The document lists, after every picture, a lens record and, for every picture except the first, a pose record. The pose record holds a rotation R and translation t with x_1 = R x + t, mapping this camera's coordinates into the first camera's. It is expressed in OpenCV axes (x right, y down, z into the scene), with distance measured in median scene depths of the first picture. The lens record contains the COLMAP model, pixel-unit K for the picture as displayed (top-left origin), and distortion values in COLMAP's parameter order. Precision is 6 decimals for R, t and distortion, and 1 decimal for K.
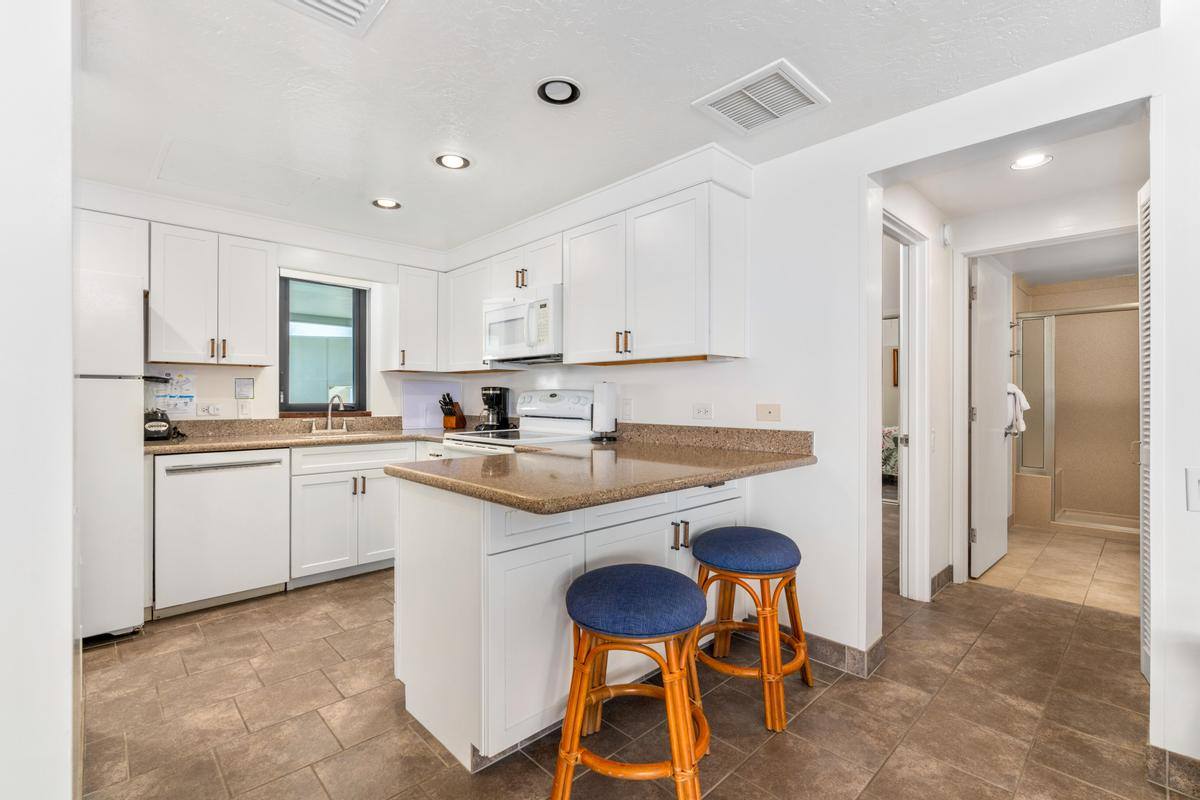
lens RADIAL K [[530.6, 0, 600.0], [0, 530.6, 400.0], [0, 0, 1]] dist [-0.000015, -0.000003]
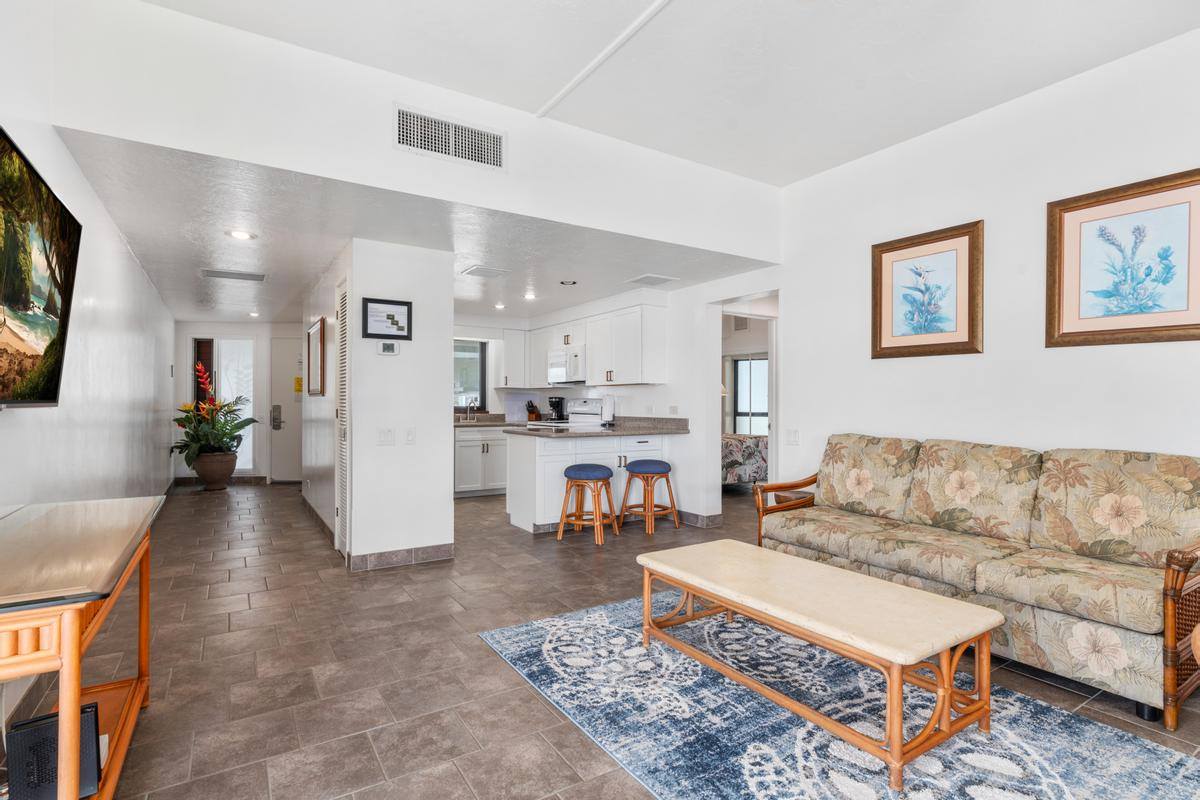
lens RADIAL K [[555.2, 0, 600.0], [0, 555.2, 400.0], [0, 0, 1]] dist [0.000211, 0.000113]
pose [[0.984554, -0.002213, -0.175065, 0.318576], [0.000509, 0.999952, -0.009776, 0.004517], [0.175078, 0.009536, 0.984508, -0.937325]]
